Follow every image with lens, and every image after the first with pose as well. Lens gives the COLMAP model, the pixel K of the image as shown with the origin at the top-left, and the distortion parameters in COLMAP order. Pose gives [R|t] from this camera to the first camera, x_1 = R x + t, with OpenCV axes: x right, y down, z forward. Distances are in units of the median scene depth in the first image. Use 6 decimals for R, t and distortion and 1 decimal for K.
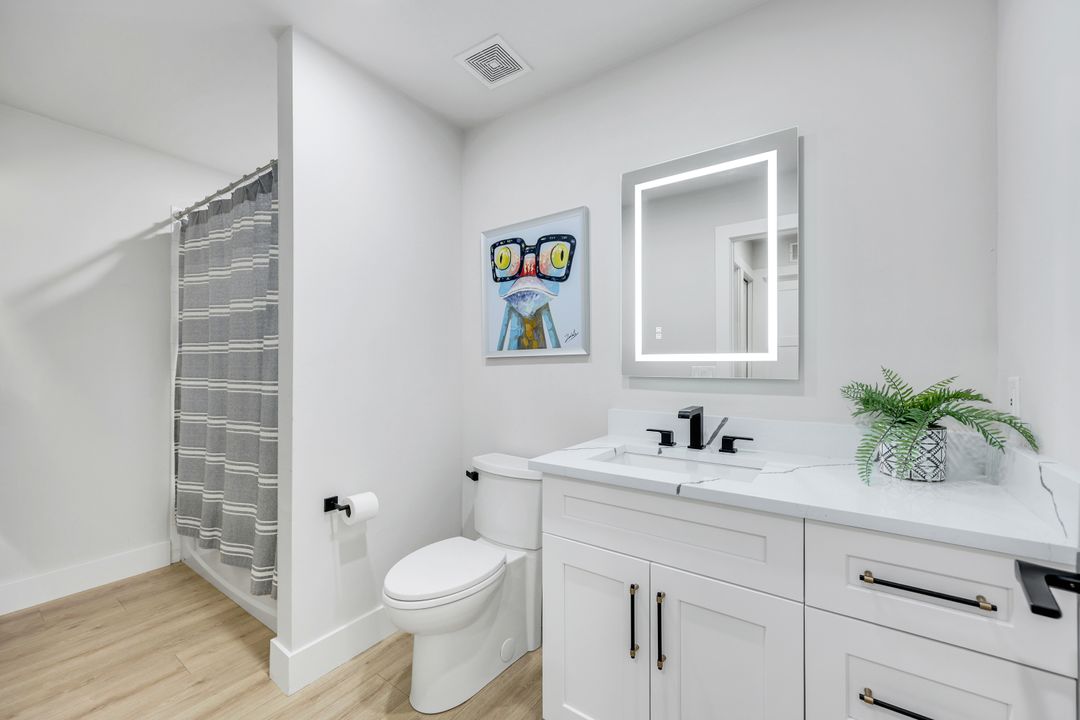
lens RADIAL K [[439.0, 0, 537.8], [0, 439.0, 356.7], [0, 0, 1]] dist [0.001392, -0.000131]
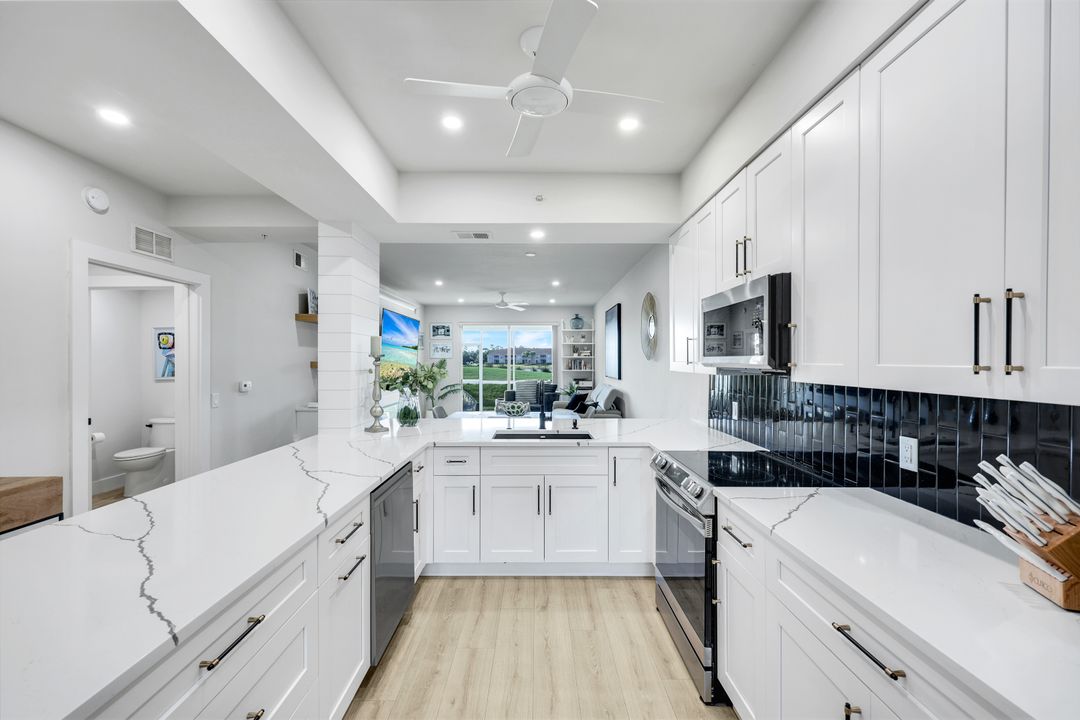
lens RADIAL K [[439.0, 0, 541.6], [0, 439.0, 361.6], [0, 0, 1]] dist [0.001392, -0.000131]
pose [[0.817397, -0.005509, 0.576048, 0.241616], [0.003498, 0.999983, 0.004601, -0.106045], [-0.576064, -0.001746, 0.817403, -2.344422]]
